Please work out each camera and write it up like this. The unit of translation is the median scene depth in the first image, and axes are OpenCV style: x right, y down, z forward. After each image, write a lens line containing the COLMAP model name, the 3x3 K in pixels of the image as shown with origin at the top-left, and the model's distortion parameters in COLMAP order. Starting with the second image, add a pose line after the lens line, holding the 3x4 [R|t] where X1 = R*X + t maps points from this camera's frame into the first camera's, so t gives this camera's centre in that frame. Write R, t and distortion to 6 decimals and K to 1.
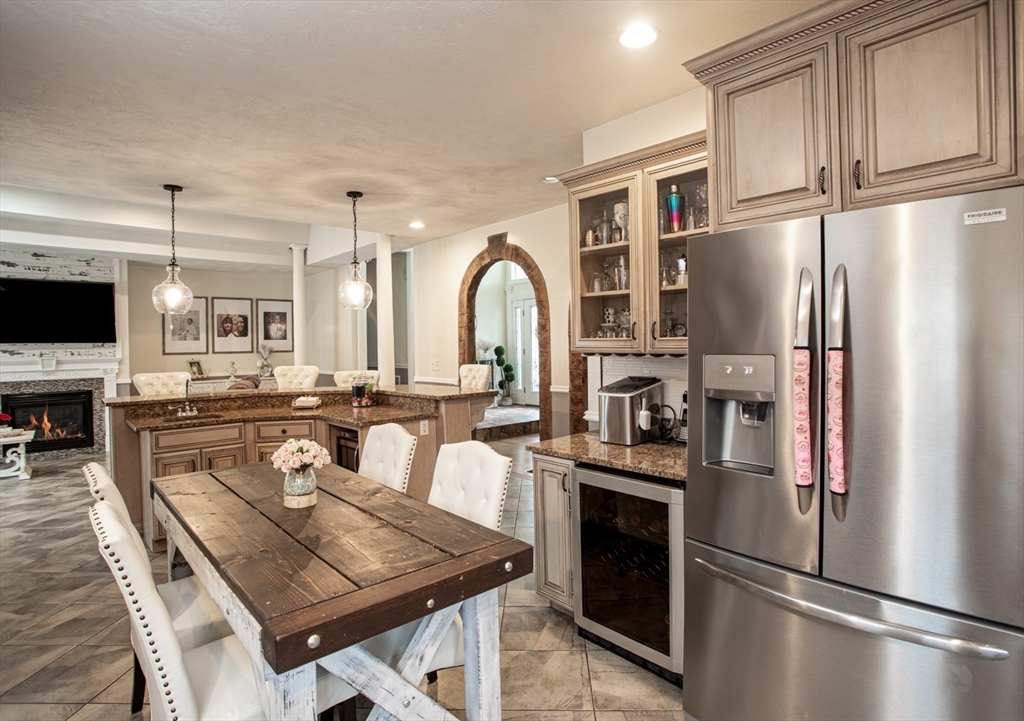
lens RADIAL K [[530.1, 0, 504.9], [0, 530.1, 348.2], [0, 0, 1]] dist [-0.072194, 0.036551]
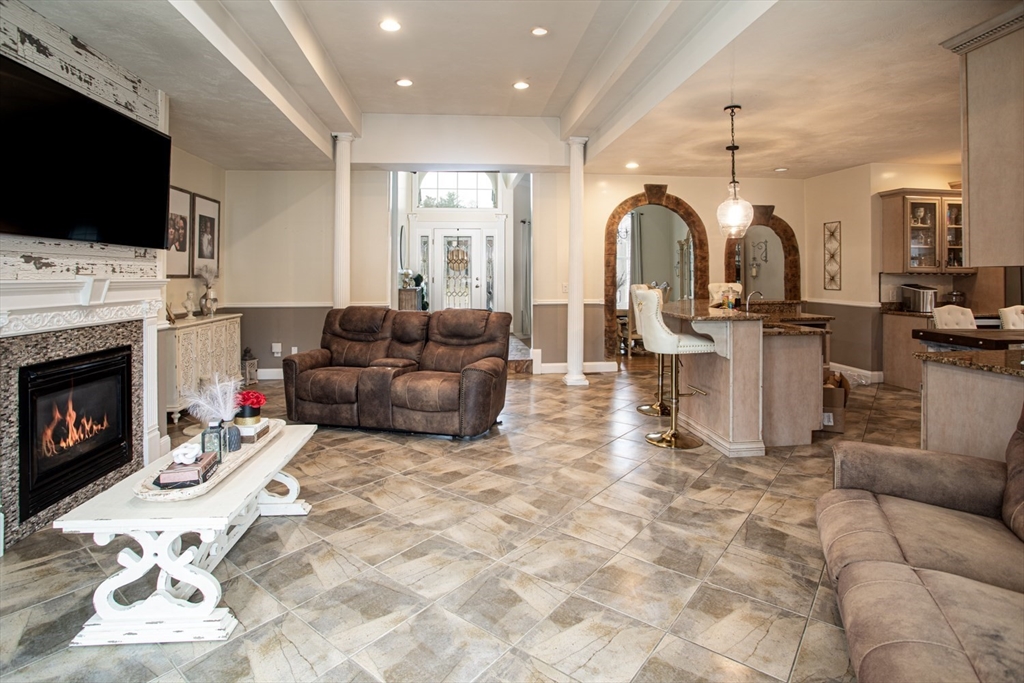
lens RADIAL K [[522.3, 0, 501.1], [0, 522.3, 264.6], [0, 0, 1]] dist [-0.091837, 0.041301]
pose [[0.599067, 0.032131, 0.800054, -1.048666], [-0.001641, 0.999242, -0.038902, 0.025204], [-0.800697, 0.021992, 0.598666, 0.462656]]
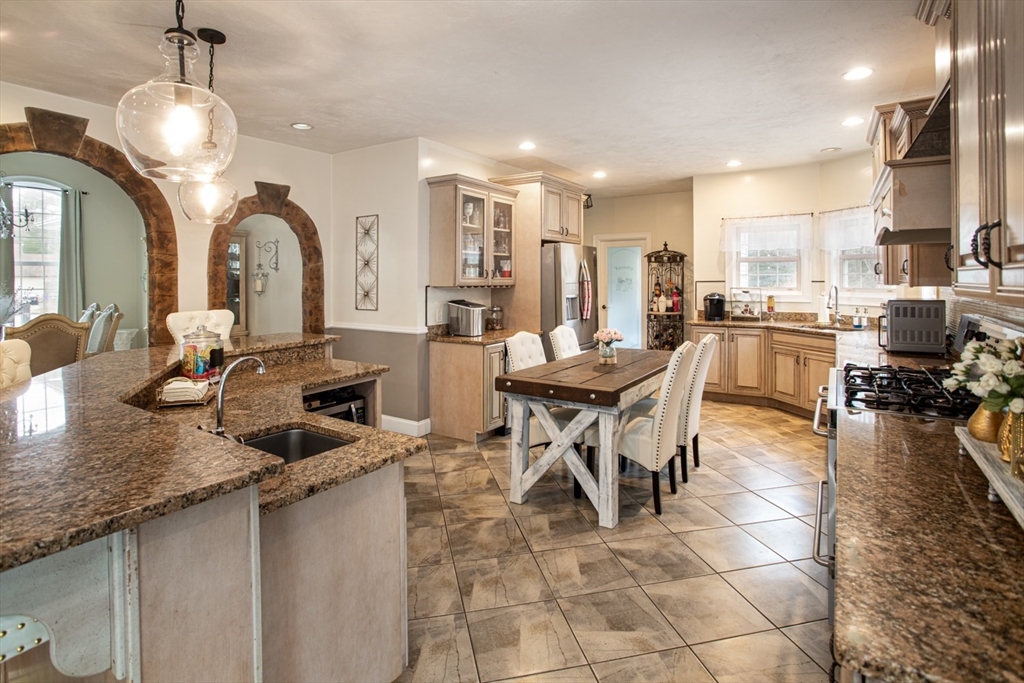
lens RADIAL K [[509.6, 0, 489.3], [0, 509.6, 286.1], [0, 0, 1]] dist [-0.082842, 0.034796]
pose [[-0.230518, -0.001712, 0.973067, -0.589655], [0.022343, 0.999725, 0.007052, -0.000548], [-0.972812, 0.023367, -0.230416, 0.534480]]
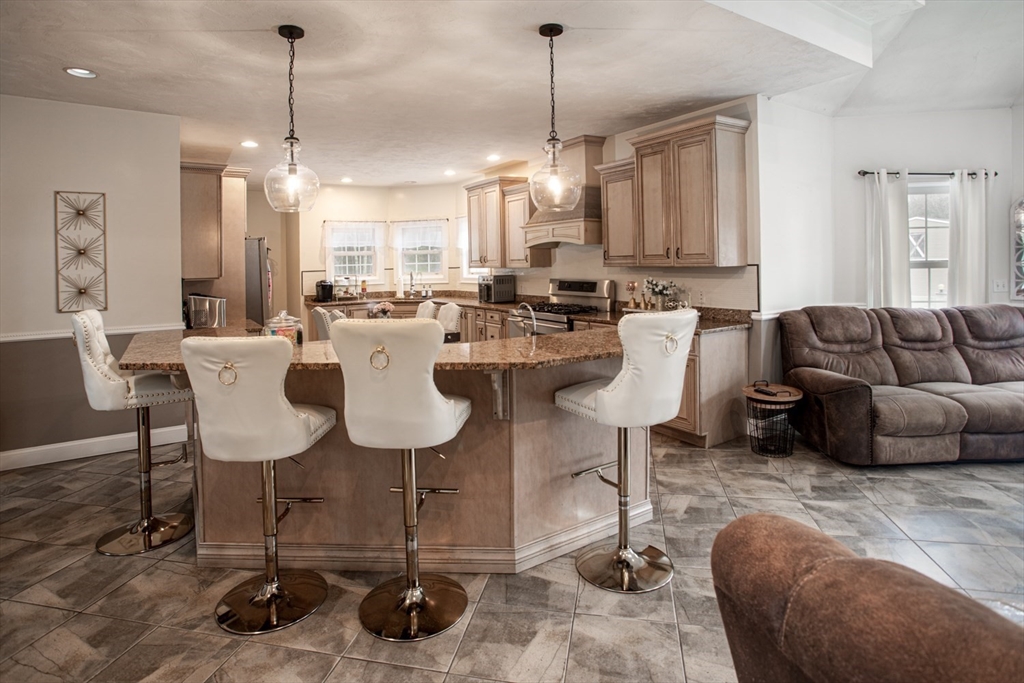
lens RADIAL K [[541.6, 0, 507.4], [0, 541.6, 269.1], [0, 0, 1]] dist [-0.095701, 0.050485]
pose [[-0.986264, 0.032929, 0.161863, -0.410572], [0.036869, 0.999091, 0.021396, -0.007691], [-0.161012, 0.027070, -0.986581, 1.038752]]
